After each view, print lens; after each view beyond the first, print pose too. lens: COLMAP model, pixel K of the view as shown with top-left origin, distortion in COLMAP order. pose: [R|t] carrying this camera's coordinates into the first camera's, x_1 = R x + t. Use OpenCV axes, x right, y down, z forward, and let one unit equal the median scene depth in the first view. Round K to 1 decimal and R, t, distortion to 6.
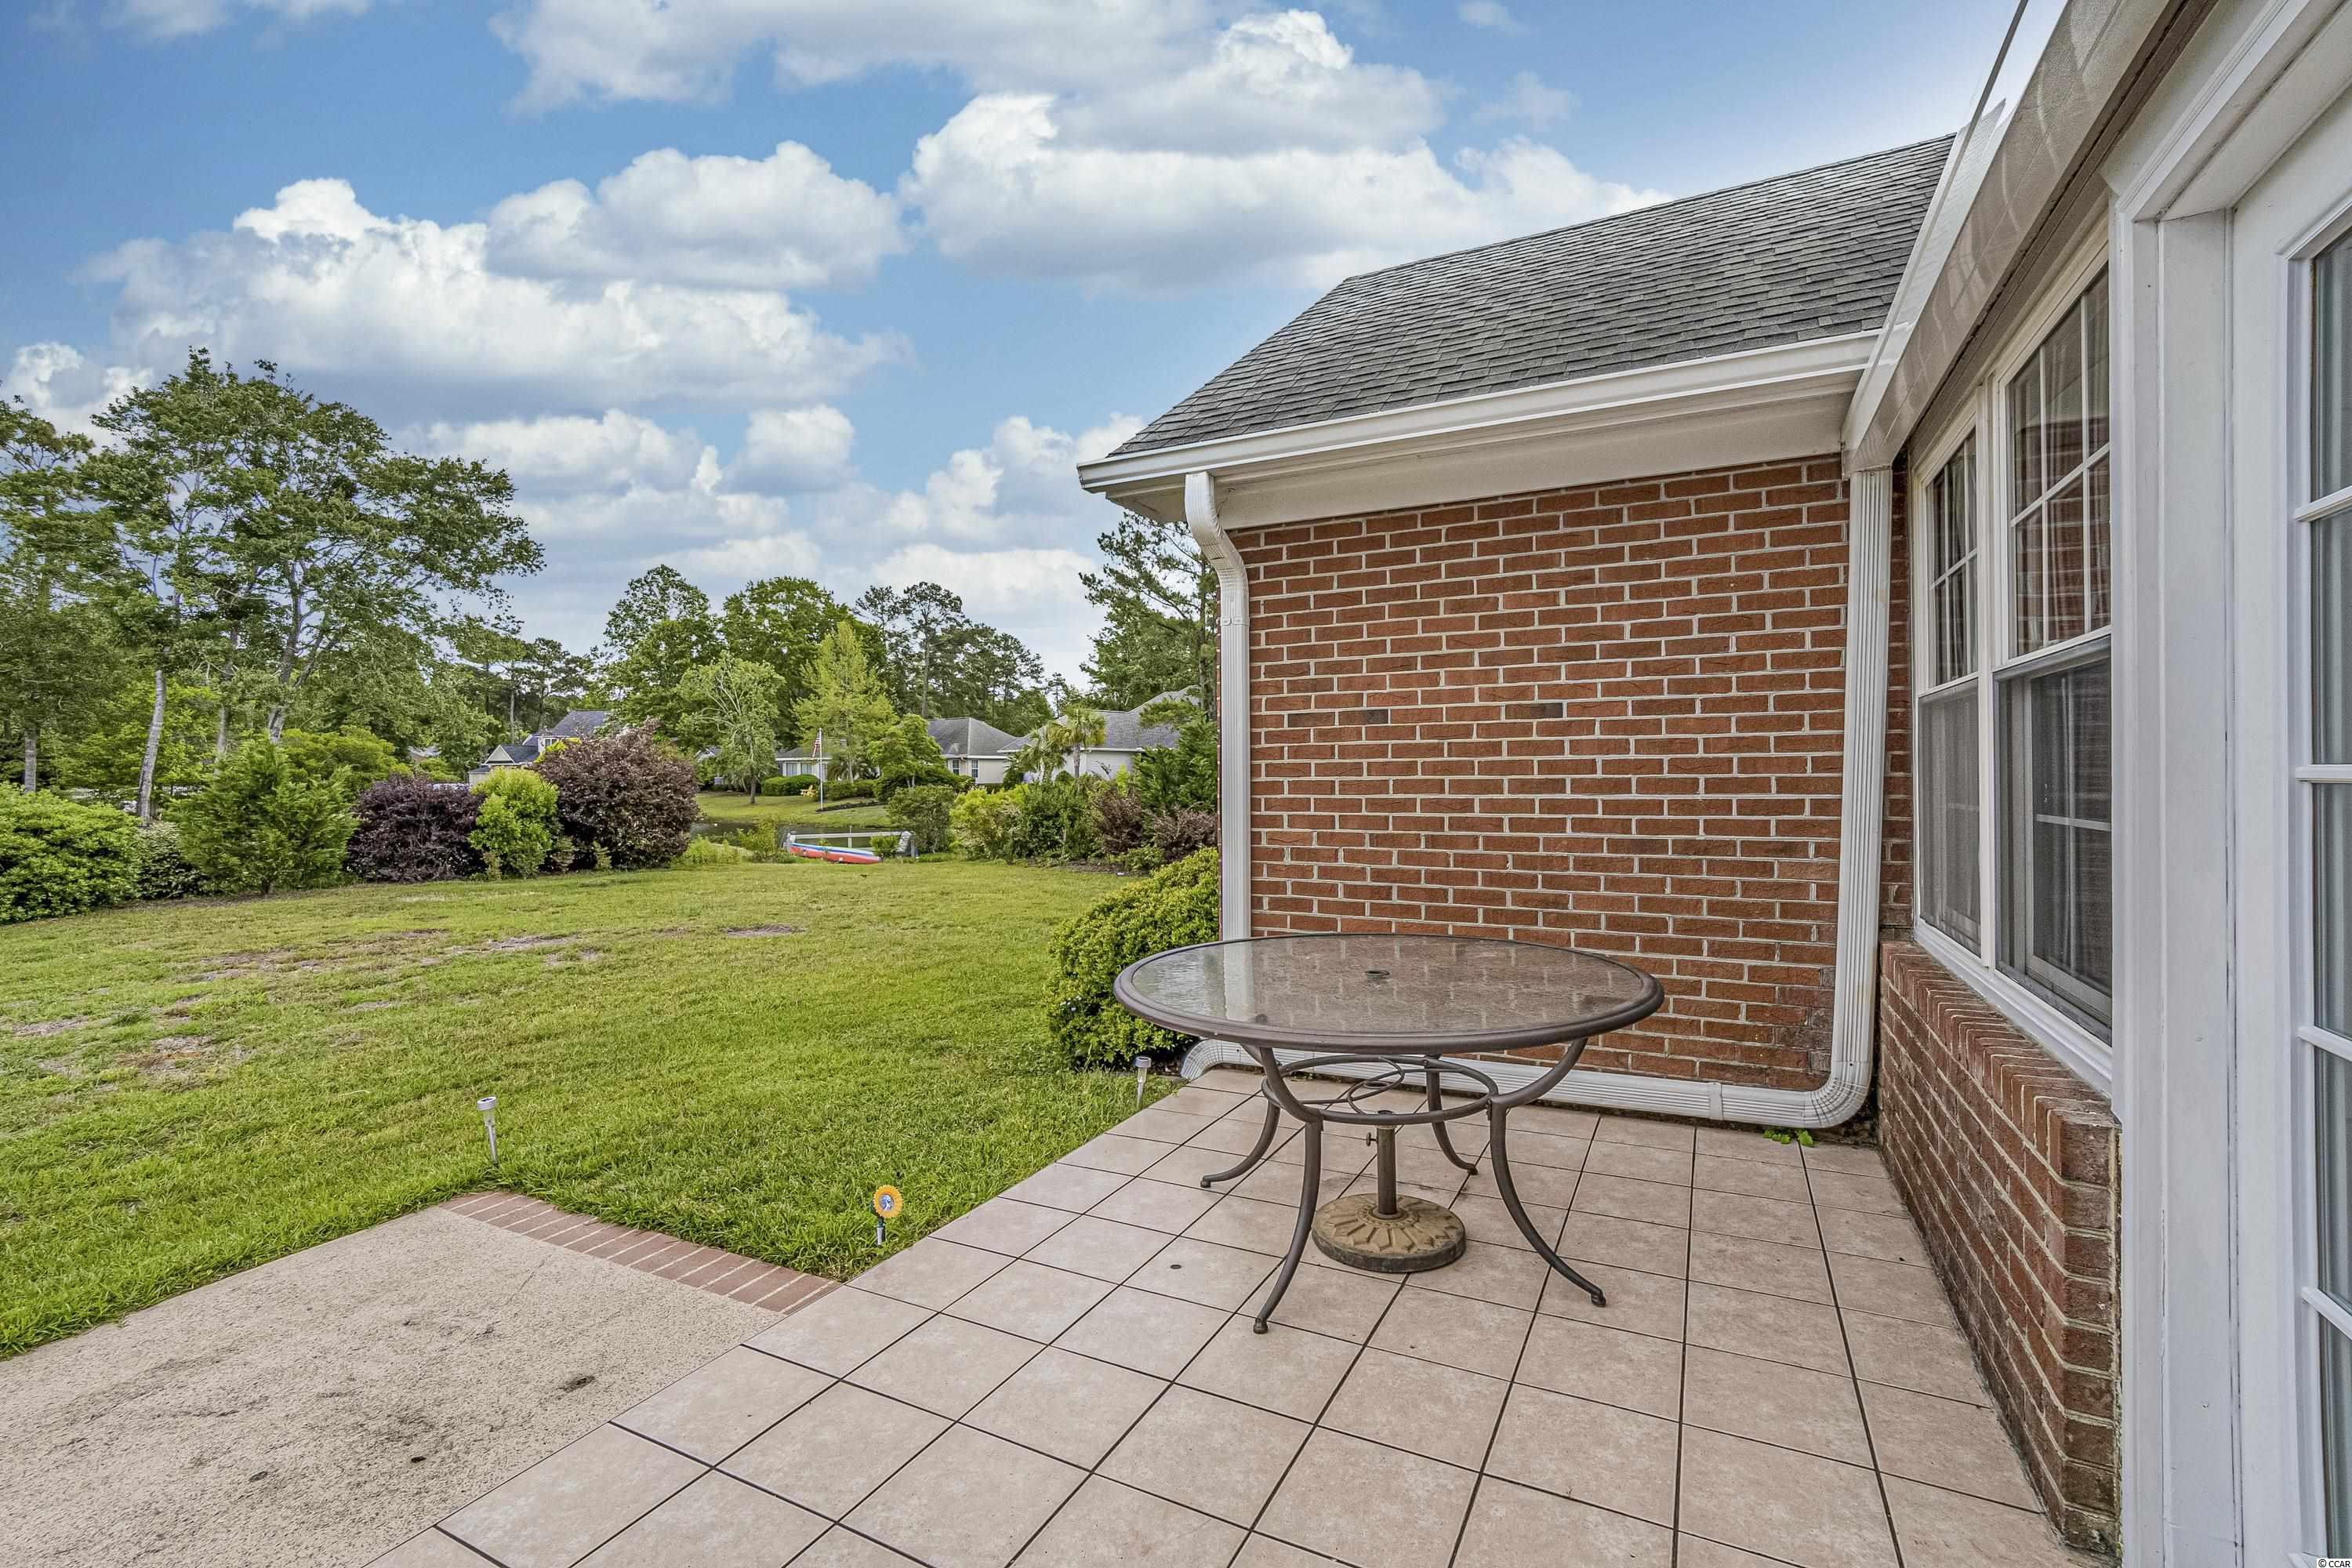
lens RADIAL K [[1032.0, 0, 1169.2], [0, 1032.0, 770.4], [0, 0, 1]] dist [-0.036240, 0.016471]
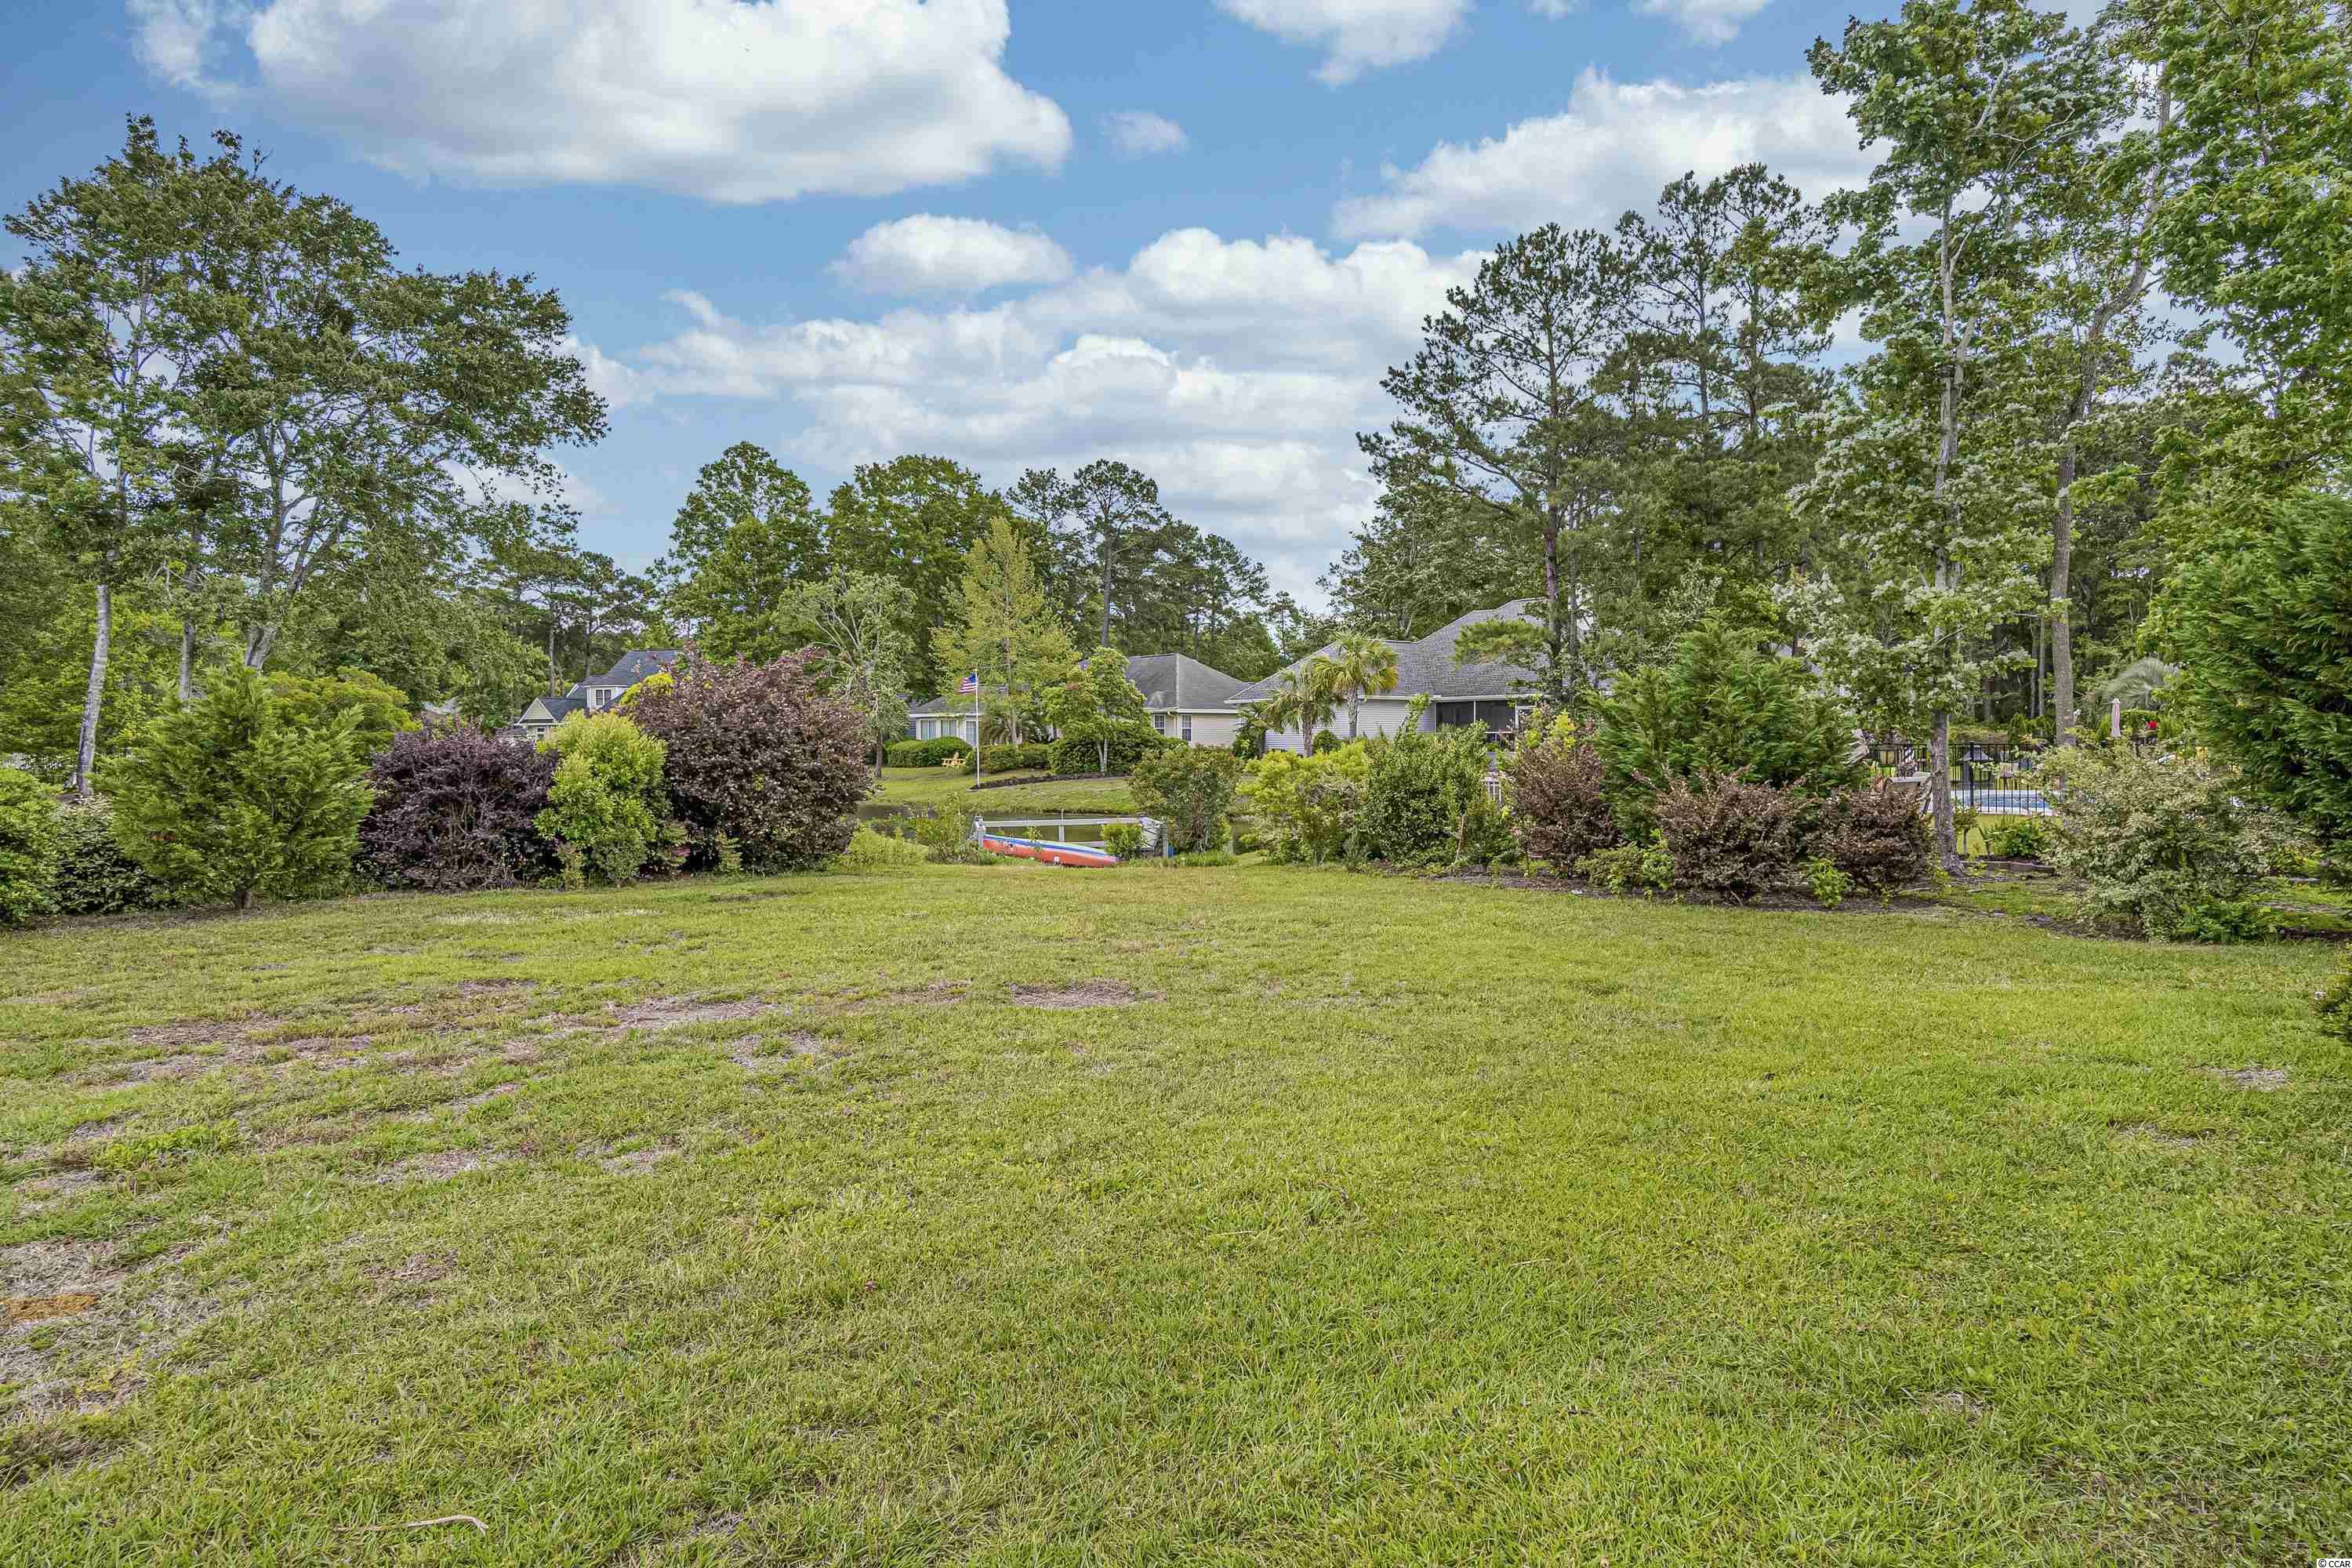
lens RADIAL K [[1467.1, 0, 1177.9], [0, 1467.1, 755.0], [0, 0, 1]] dist [0.020231, 0.014495]
pose [[0.986217, 0.000623, -0.165456, -0.076400], [0.001619, 0.999909, 0.013413, 0.007061], [0.165450, -0.013496, 0.986126, 0.087294]]
